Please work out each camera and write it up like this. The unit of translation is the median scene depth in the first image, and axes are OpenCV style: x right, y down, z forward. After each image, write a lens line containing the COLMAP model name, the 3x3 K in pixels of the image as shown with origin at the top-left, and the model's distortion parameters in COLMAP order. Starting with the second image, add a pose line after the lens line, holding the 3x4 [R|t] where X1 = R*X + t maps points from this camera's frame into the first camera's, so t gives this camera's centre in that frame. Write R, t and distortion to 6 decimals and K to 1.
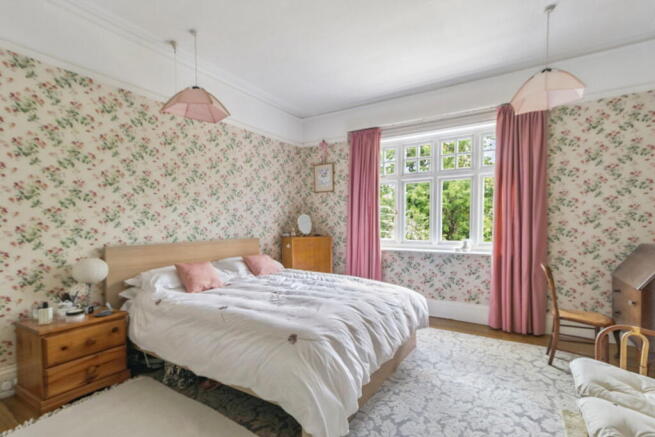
lens RADIAL K [[306.4, 0, 318.4], [0, 306.4, 232.9], [0, 0, 1]] dist [0.003455, 0.000329]
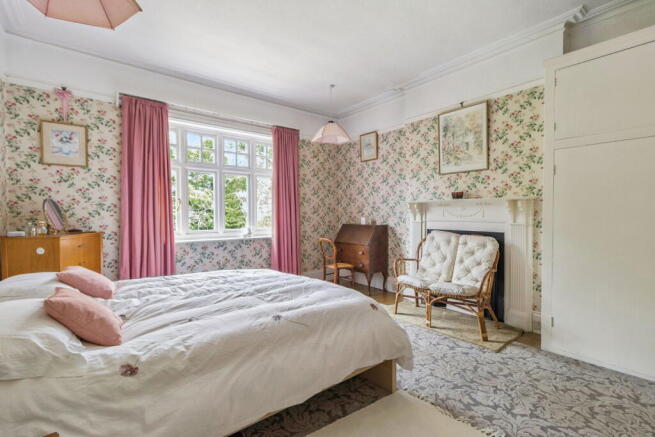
lens RADIAL K [[306.4, 0, 327.2], [0, 306.4, 217.8], [0, 0, 1]] dist [0.003455, 0.000329]
pose [[0.314488, -0.013239, 0.949169, -0.514666], [0.029329, 0.999561, 0.004225, -0.009002], [-0.948808, 0.026510, 0.314738, 0.307471]]
